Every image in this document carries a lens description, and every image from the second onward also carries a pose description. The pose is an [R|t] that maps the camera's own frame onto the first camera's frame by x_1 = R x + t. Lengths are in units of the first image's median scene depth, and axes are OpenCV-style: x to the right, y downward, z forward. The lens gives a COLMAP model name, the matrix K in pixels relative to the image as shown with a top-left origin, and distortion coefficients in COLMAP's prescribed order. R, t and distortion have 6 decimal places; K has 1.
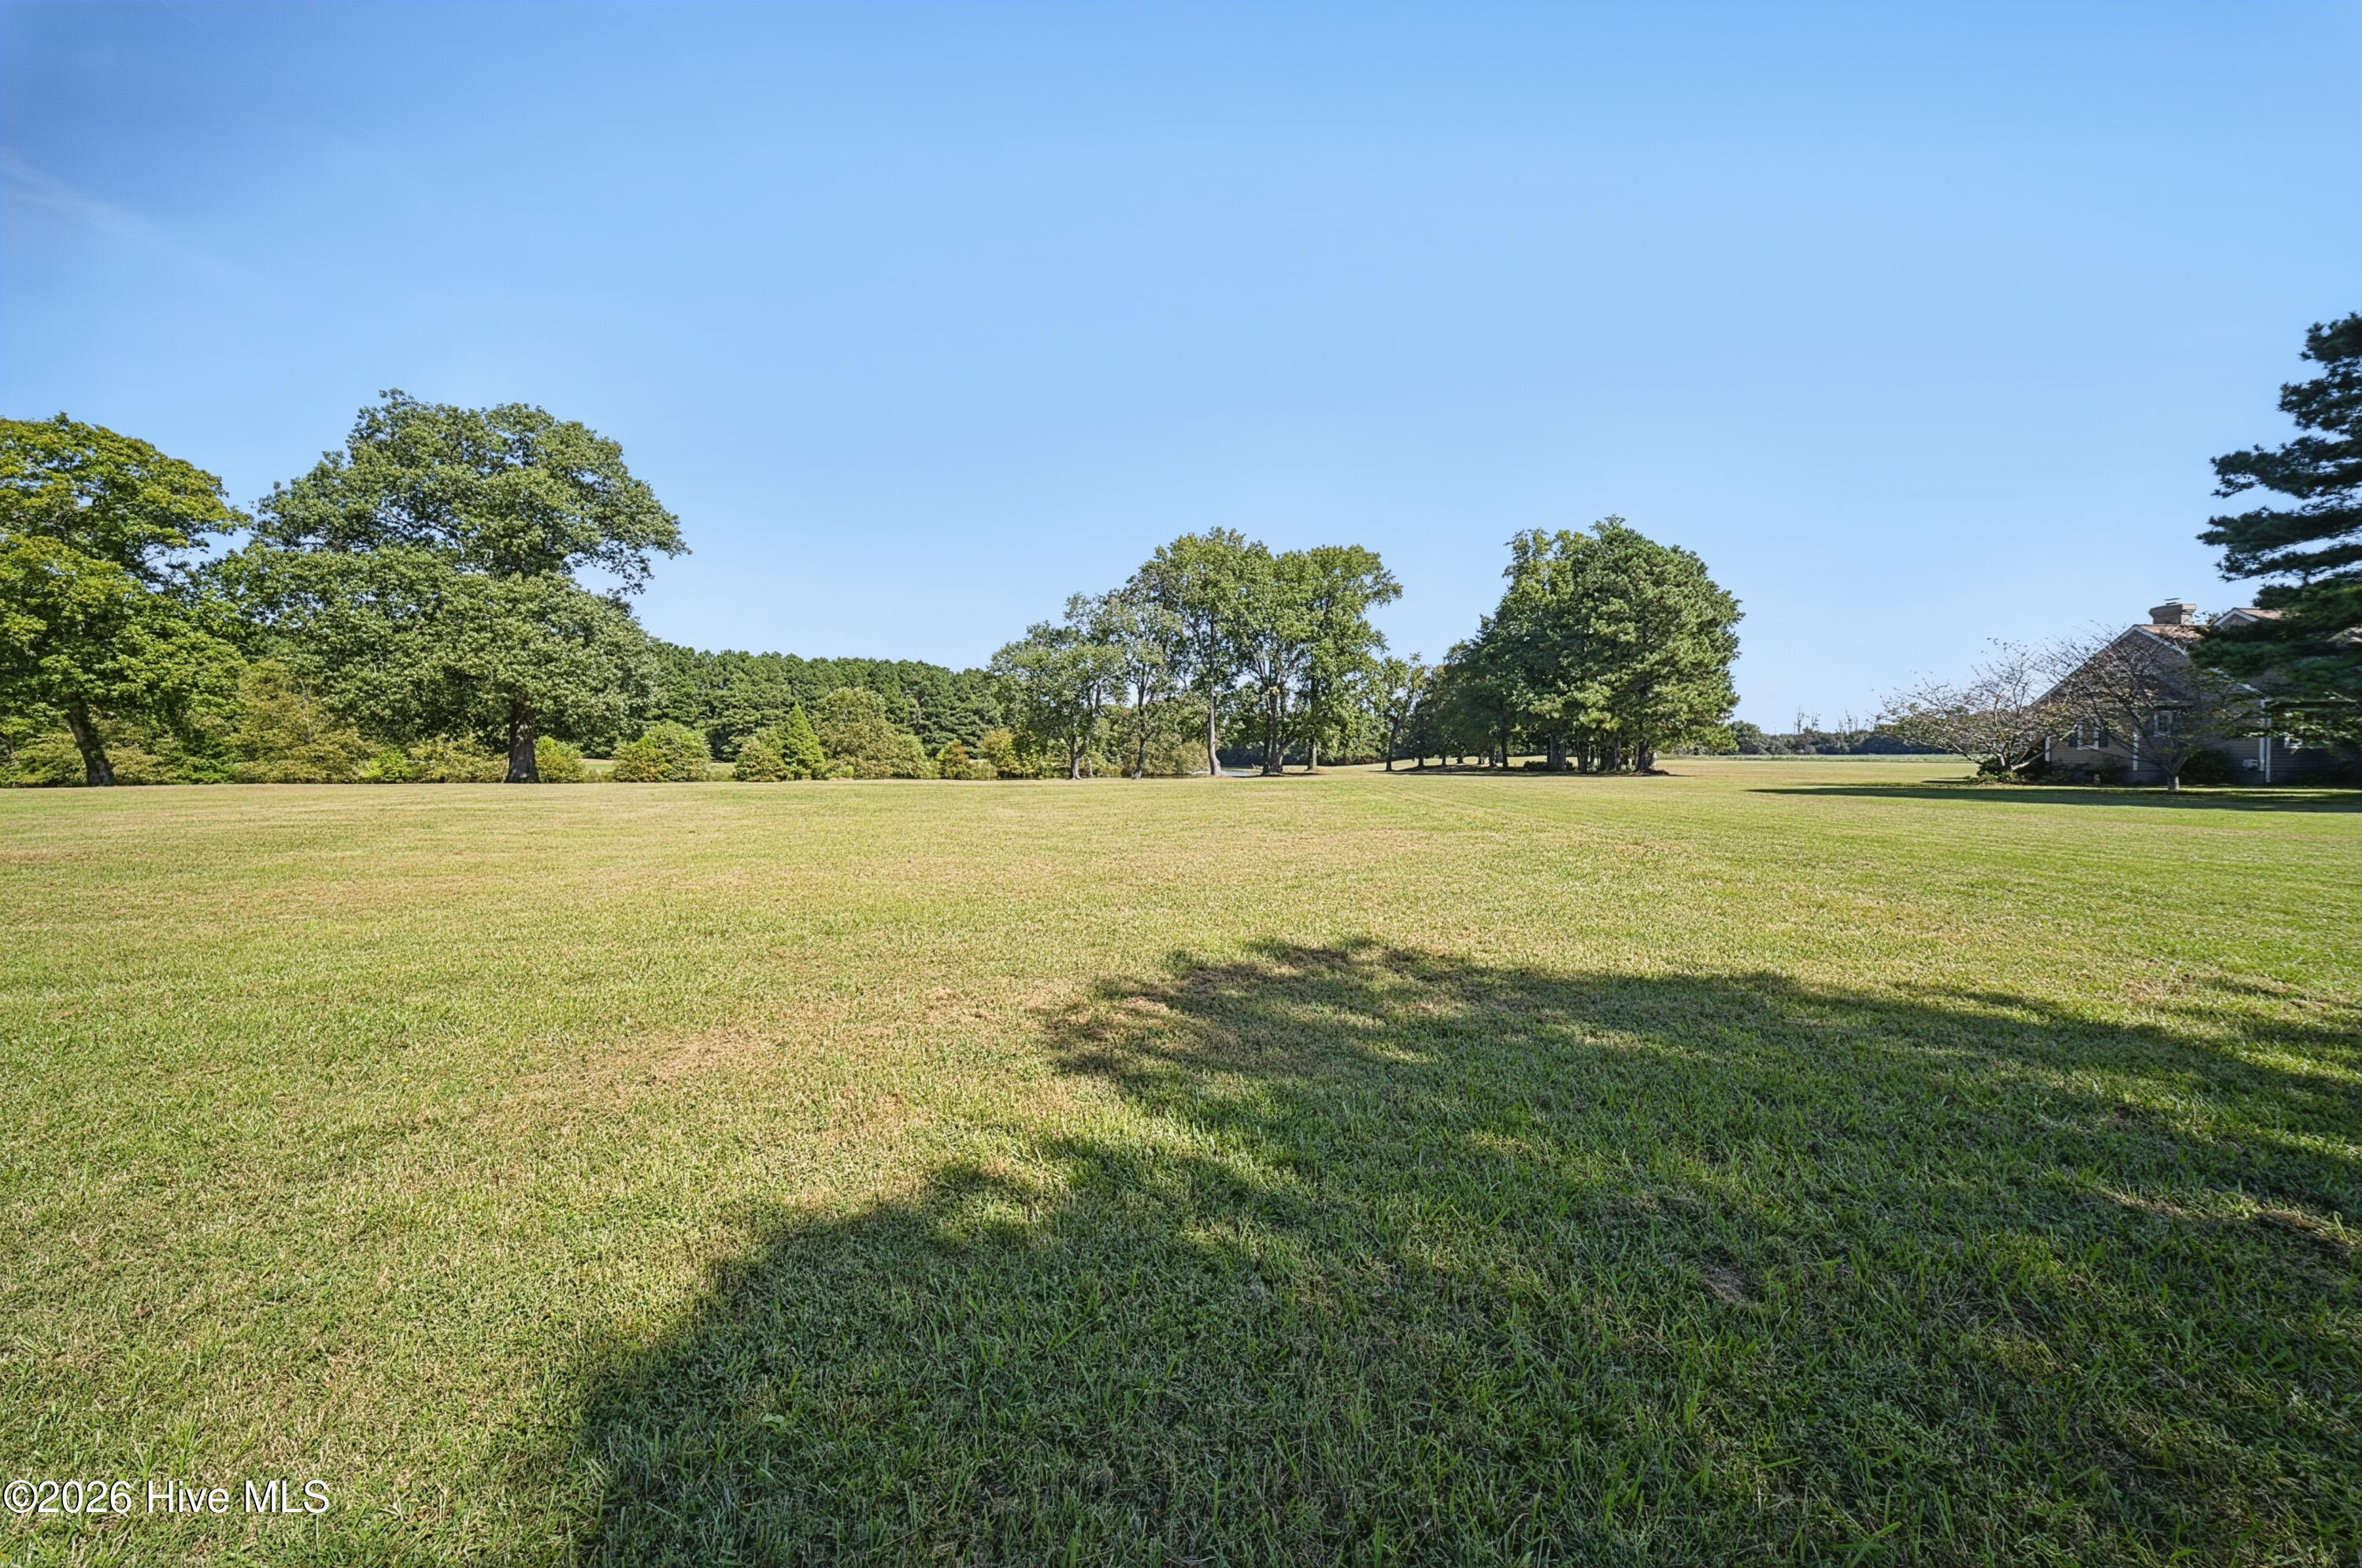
lens RADIAL K [[816.9, 0, 1163.5], [0, 816.9, 784.9], [0, 0, 1]] dist [0.001075, -0.002585]
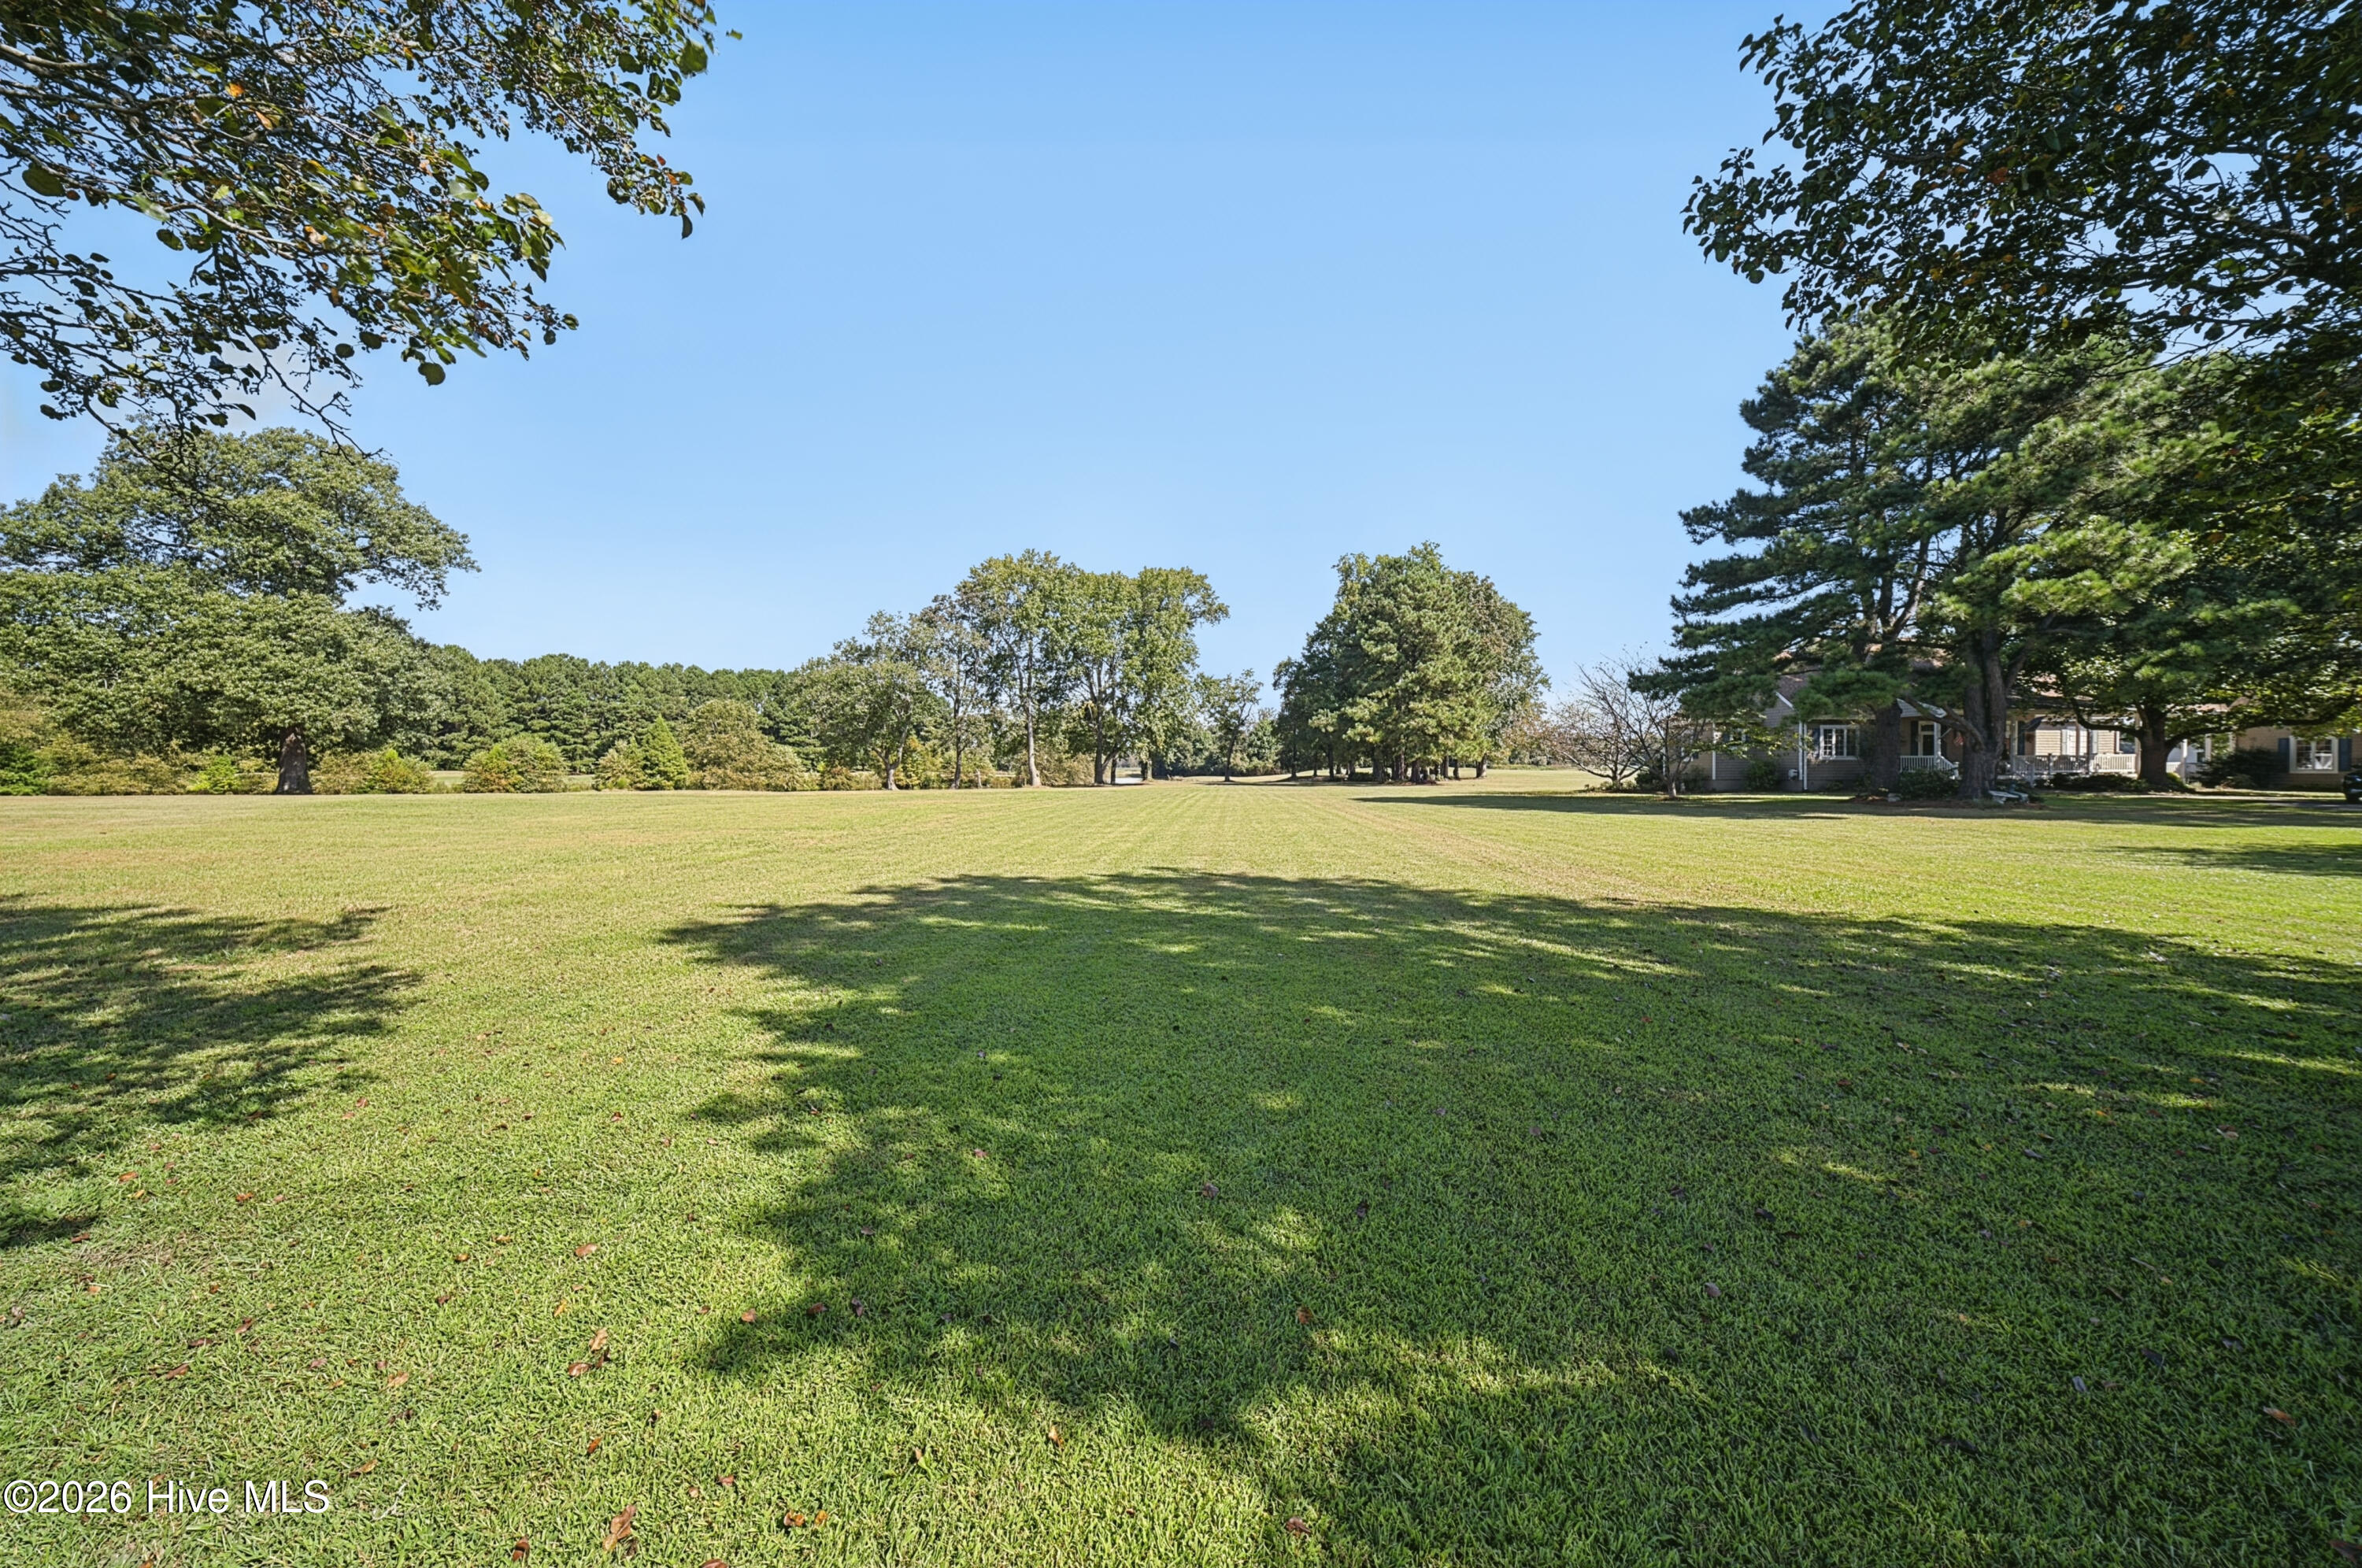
lens RADIAL K [[816.9, 0, 1167.6], [0, 816.9, 780.4], [0, 0, 1]] dist [0.001075, -0.002585]
pose [[0.998839, -0.001836, 0.048139, 0.196405], [0.002748, 0.999818, -0.018883, 0.001134], [-0.048096, 0.018994, 0.998662, -0.051452]]
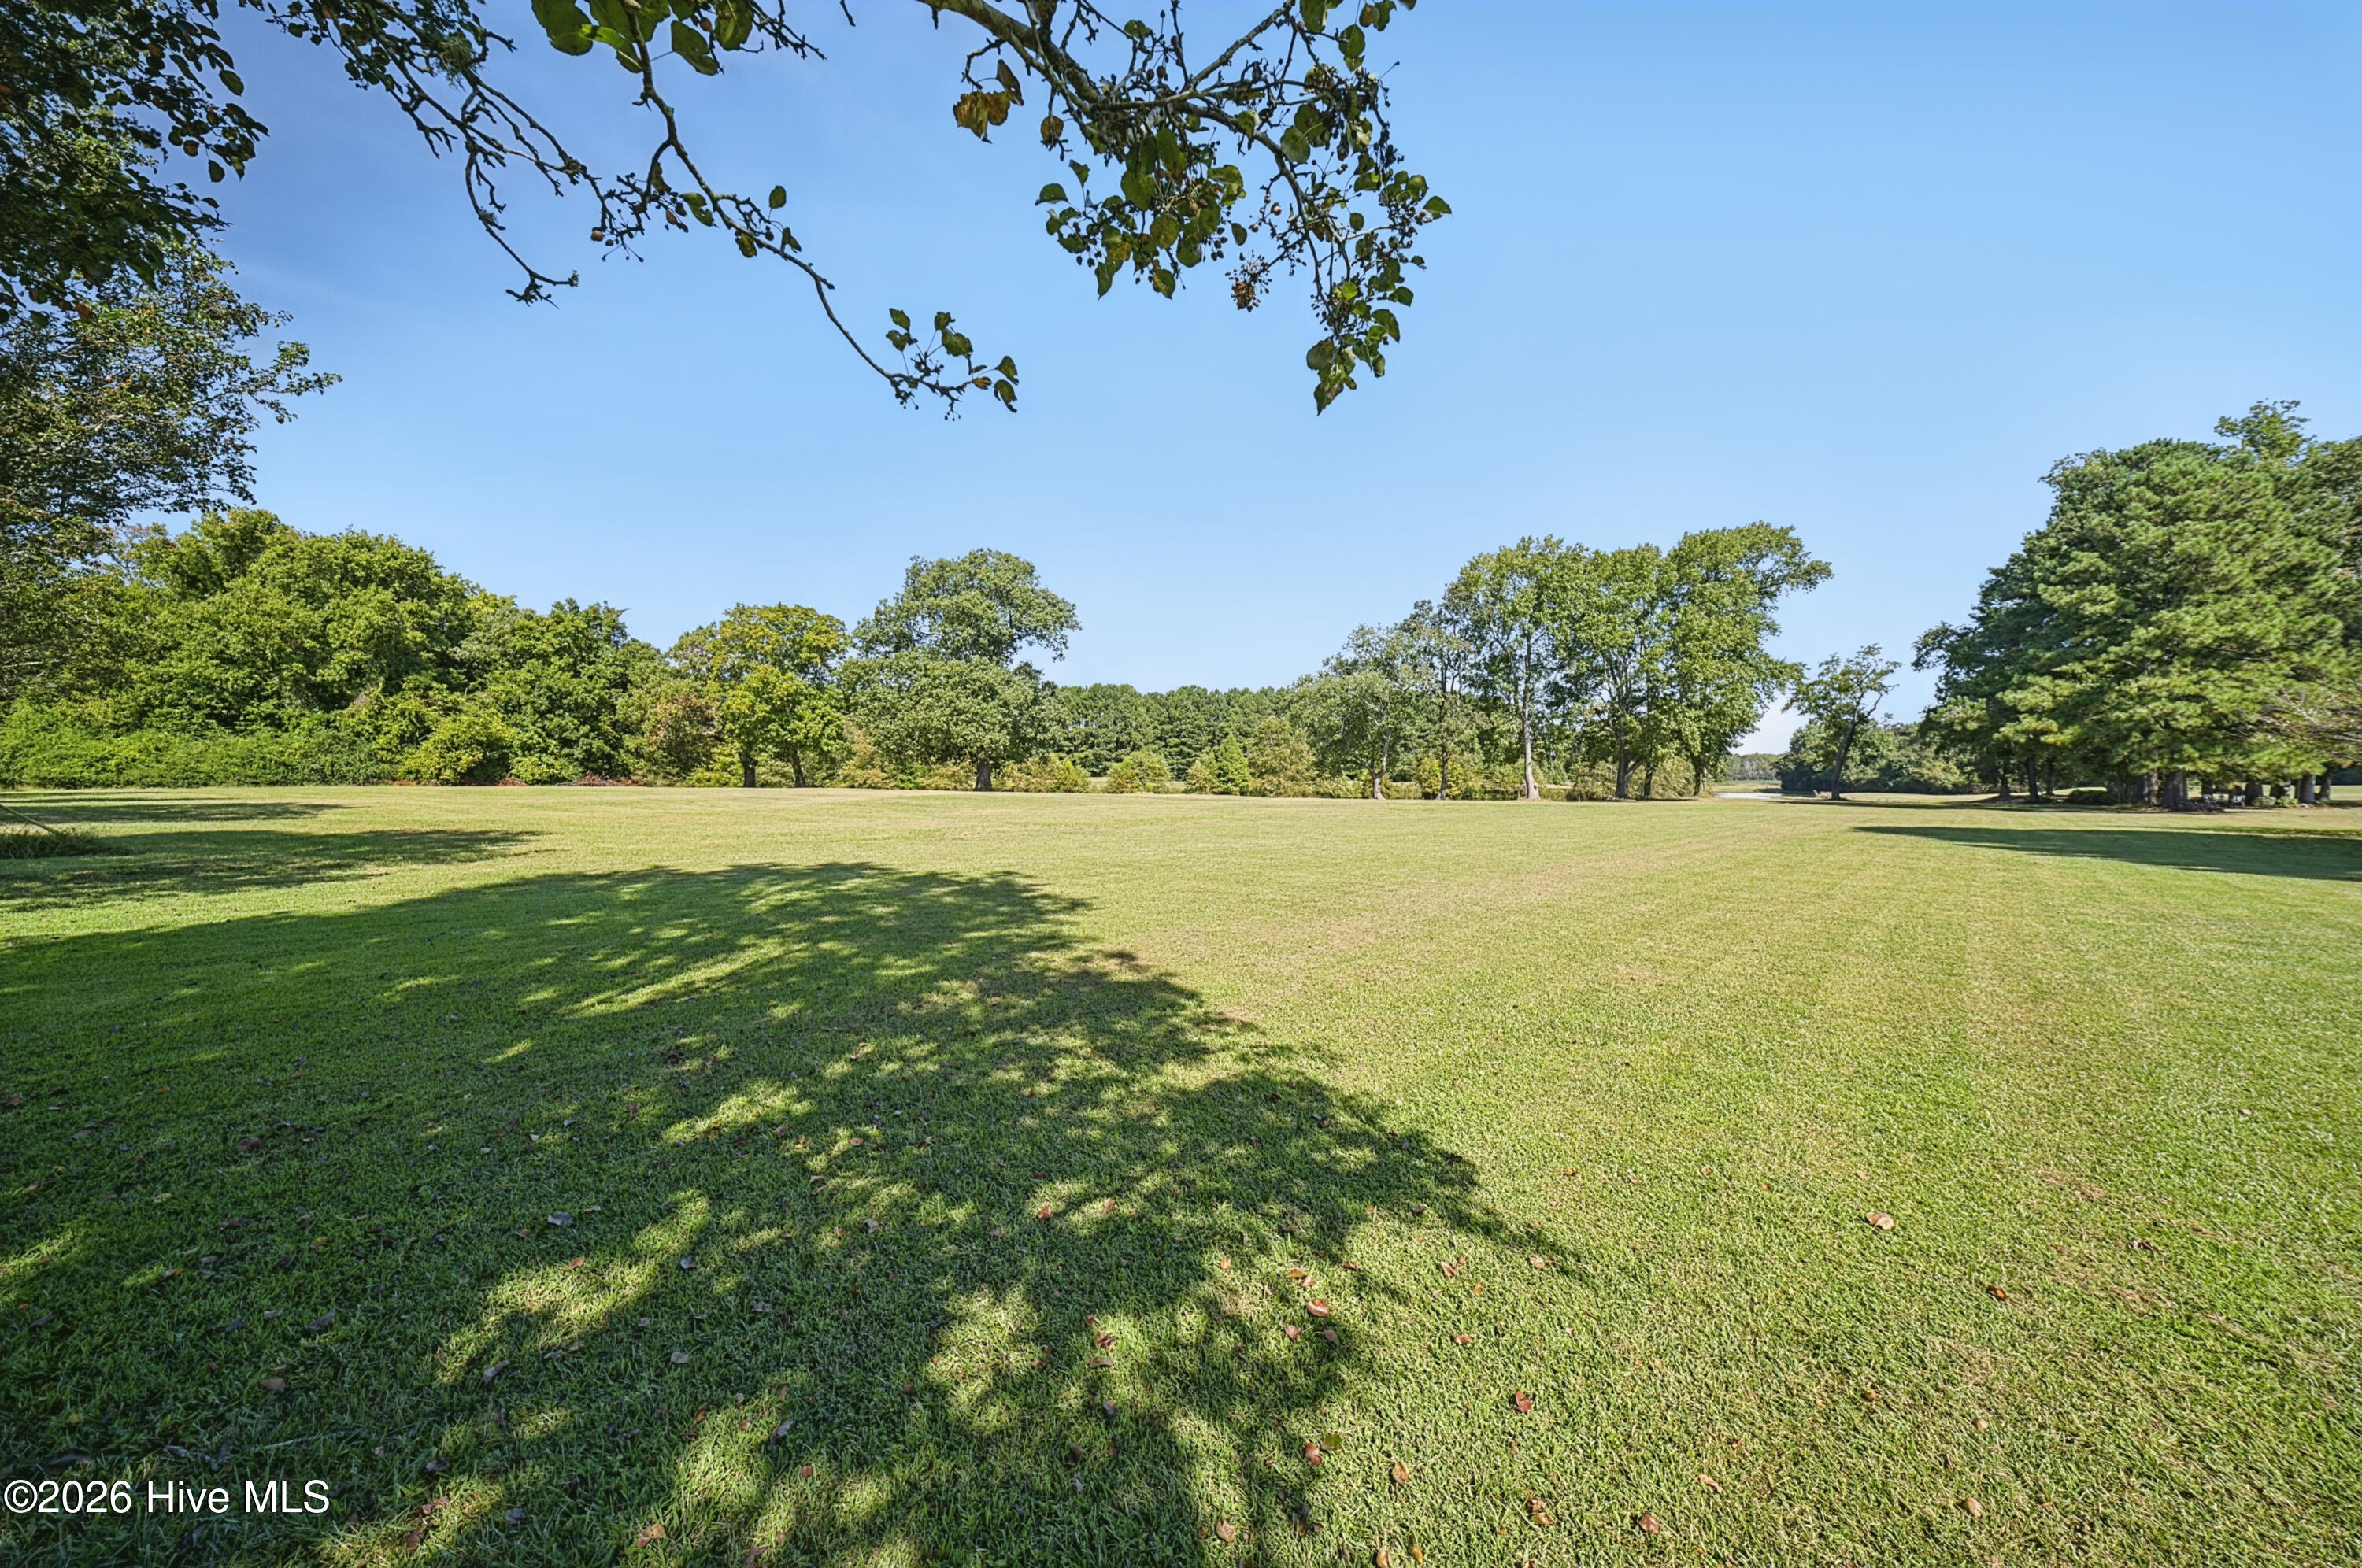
lens RADIAL K [[816.9, 0, 1169.2], [0, 816.9, 778.9], [0, 0, 1]] dist [0.001075, -0.002585]
pose [[0.789650, 0.008857, -0.613494, 0.331301], [-0.029332, 0.999297, -0.023327, -0.001069], [0.612856, 0.036415, 0.789355, 0.004936]]
